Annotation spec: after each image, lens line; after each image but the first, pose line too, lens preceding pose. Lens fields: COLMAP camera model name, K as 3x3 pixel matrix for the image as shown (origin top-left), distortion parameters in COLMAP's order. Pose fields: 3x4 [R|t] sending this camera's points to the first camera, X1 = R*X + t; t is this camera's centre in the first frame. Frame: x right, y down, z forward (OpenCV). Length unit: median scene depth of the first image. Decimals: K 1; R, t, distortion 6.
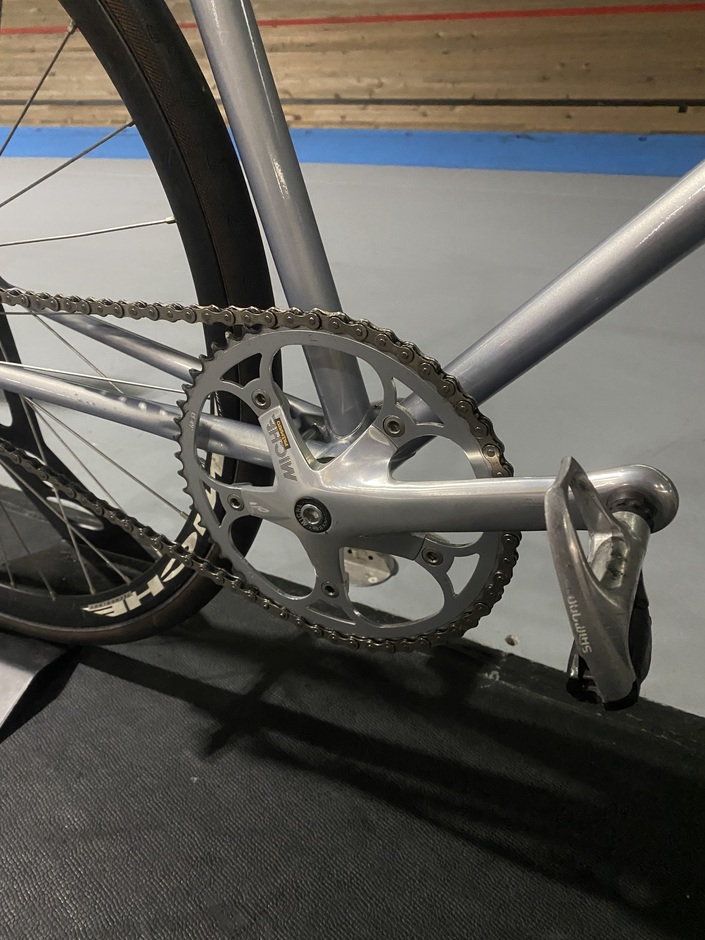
lens RADIAL K [[716.4, 0, 352.1], [0, 716.4, 461.5], [0, 0, 1]] dist [0.003107, 0.000520]
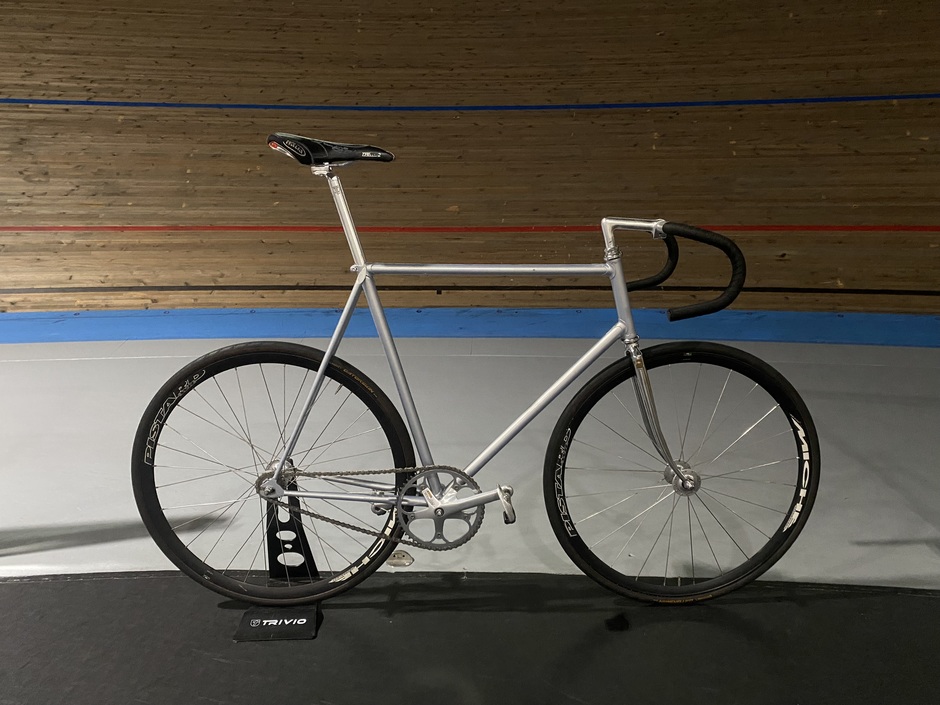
lens RADIAL K [[716.4, 0, 473.3], [0, 716.4, 352.0], [0, 0, 1]] dist [0.003107, 0.000520]
pose [[0.889327, -0.082157, 0.449830, -0.187908], [0.209459, 0.947646, -0.241028, 0.026108], [-0.406478, 0.308574, 0.859976, -0.335865]]
